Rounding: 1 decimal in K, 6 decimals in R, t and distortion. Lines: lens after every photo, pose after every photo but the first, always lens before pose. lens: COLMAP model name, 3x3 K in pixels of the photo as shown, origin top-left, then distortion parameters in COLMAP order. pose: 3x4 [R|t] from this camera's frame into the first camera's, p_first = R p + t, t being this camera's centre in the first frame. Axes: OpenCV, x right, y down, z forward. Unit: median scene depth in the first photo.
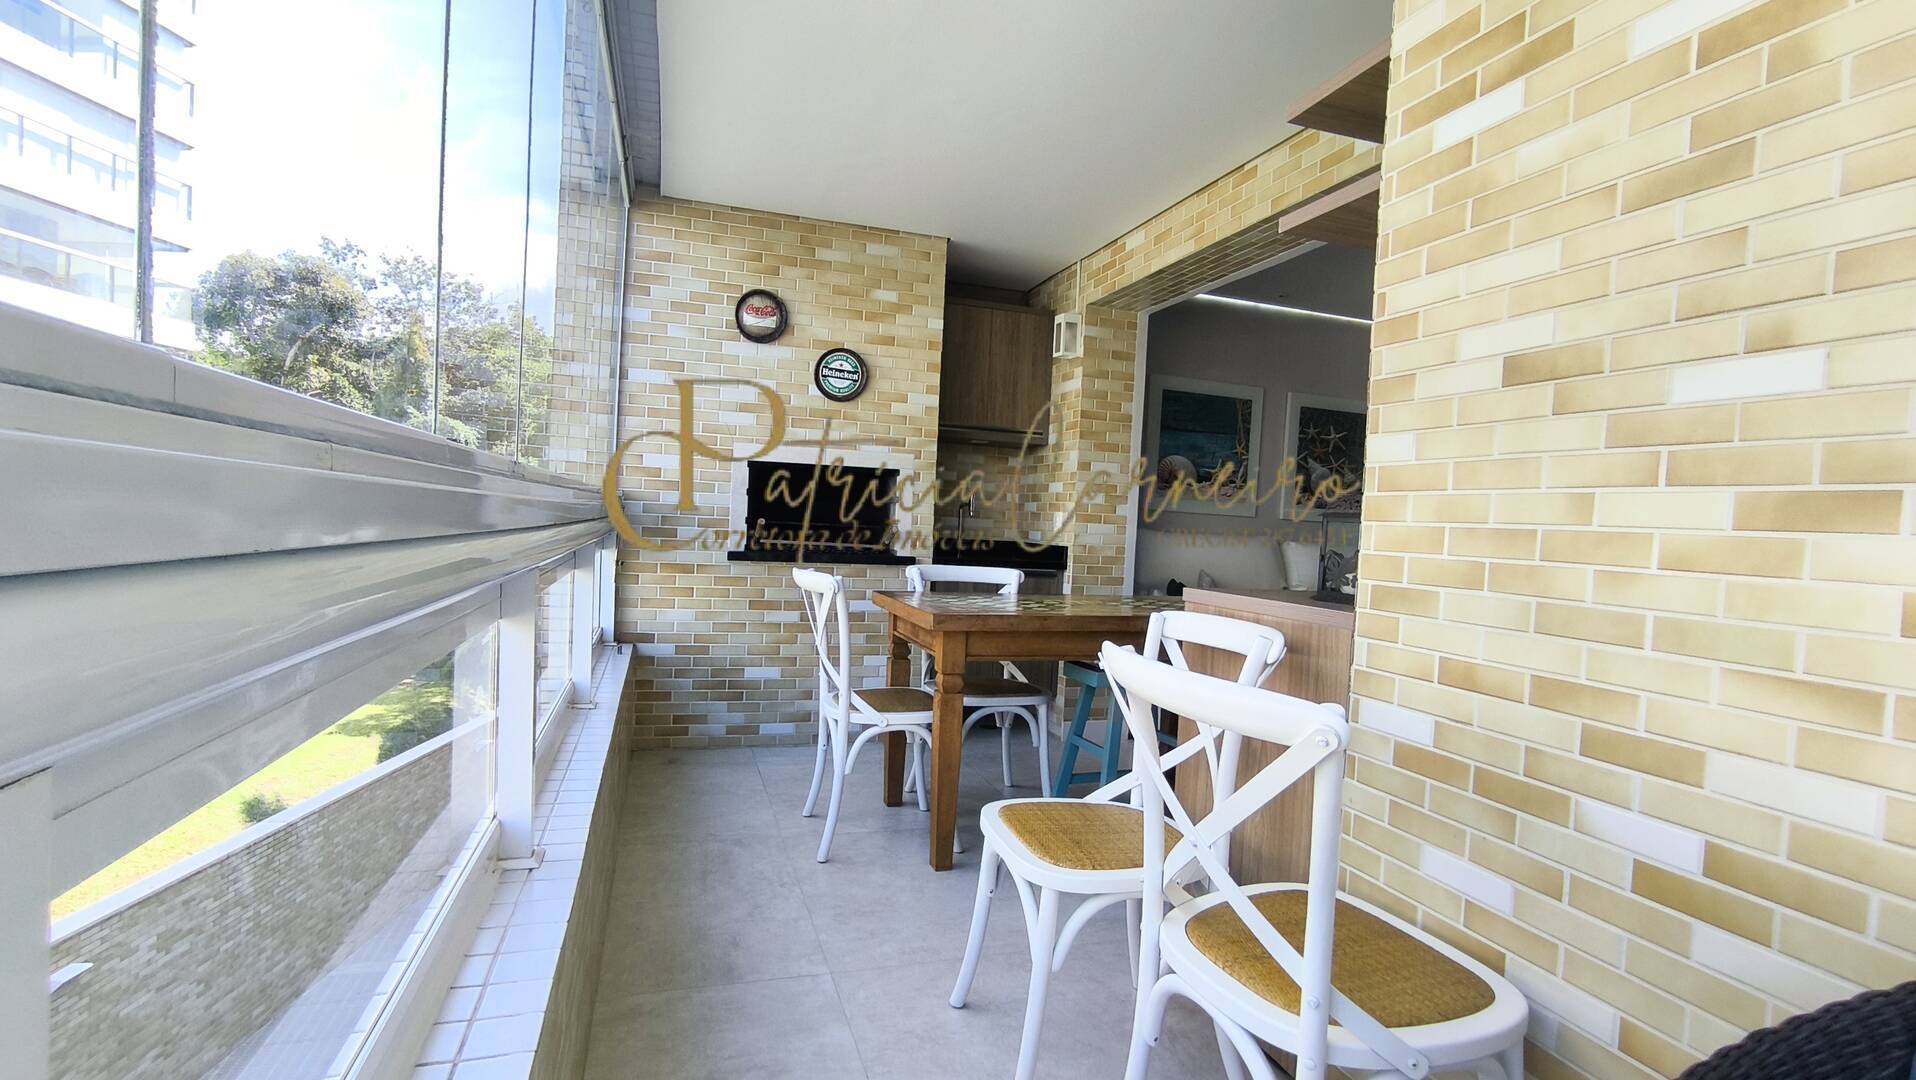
lens RADIAL K [[893.4, 0, 951.2], [0, 893.4, 554.2], [0, 0, 1]] dist [-0.033286, 0.021180]
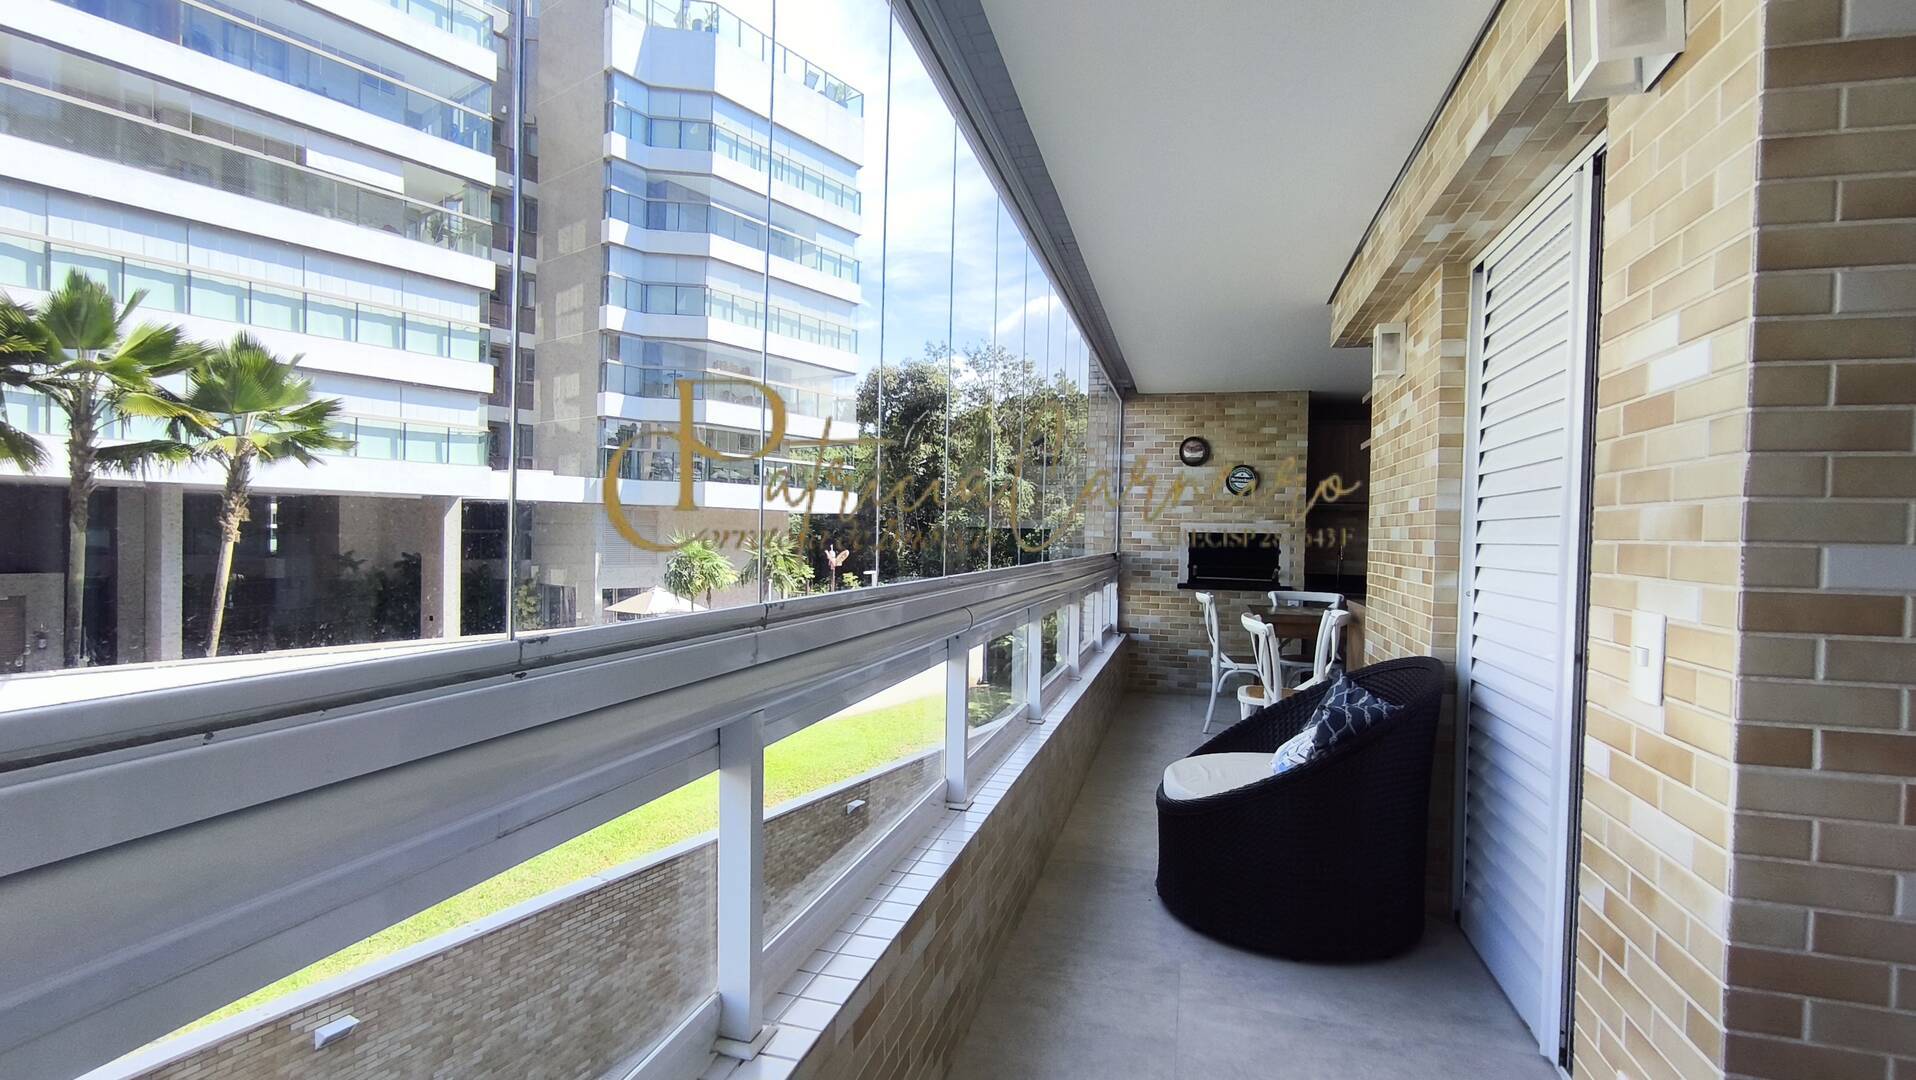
lens RADIAL K [[893.4, 0, 951.2], [0, 893.4, 554.2], [0, 0, 1]] dist [-0.033286, 0.021180]
pose [[0.837017, -0.020098, -0.546808, 0.352663], [0.001465, 0.999404, -0.034491, -0.000835], [0.547175, 0.028069, 0.836547, -0.757079]]
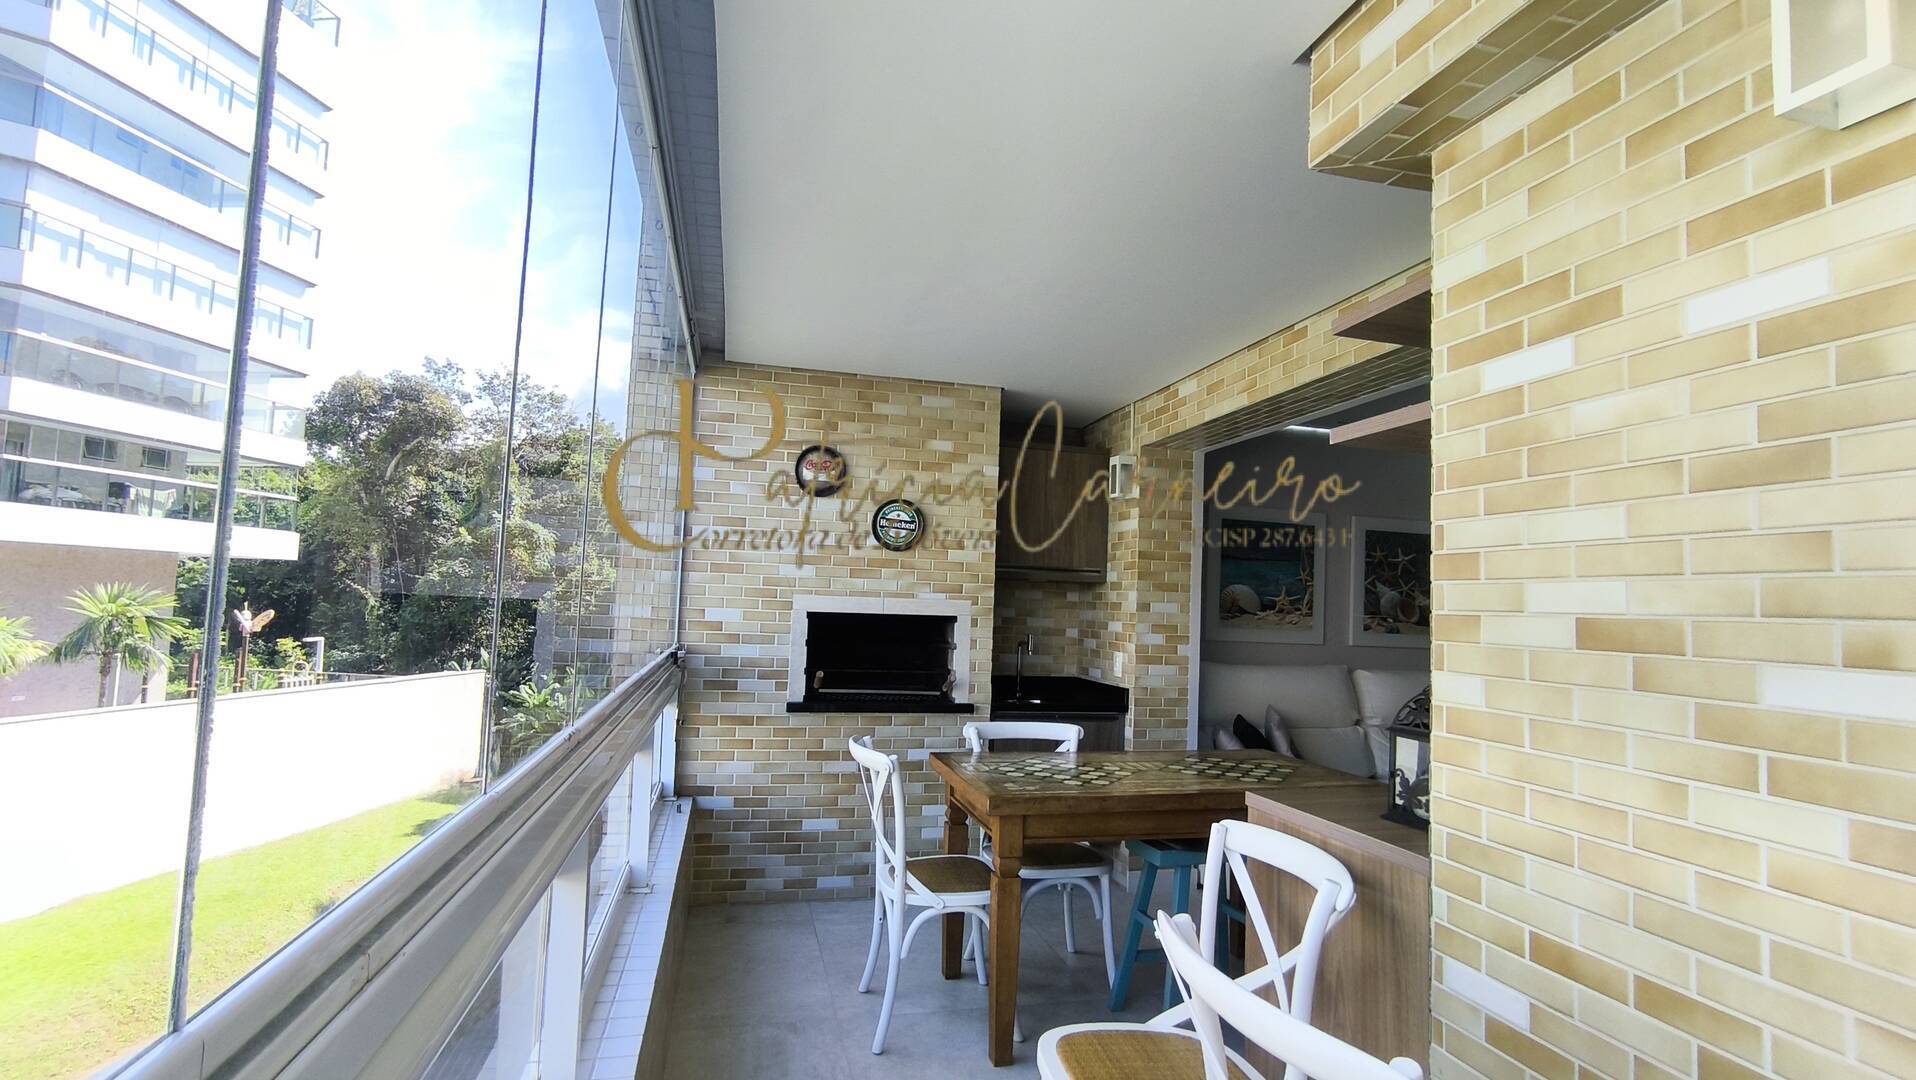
lens RADIAL K [[891.6, 0, 953.1], [0, 891.6, 555.6], [0, 0, 1]] dist [-0.036501, 0.022144]
pose [[0.997552, -0.015833, -0.068107, 0.007712], [0.009217, 0.995302, -0.096375, -0.070298], [0.069313, 0.095511, 0.993012, 0.000877]]
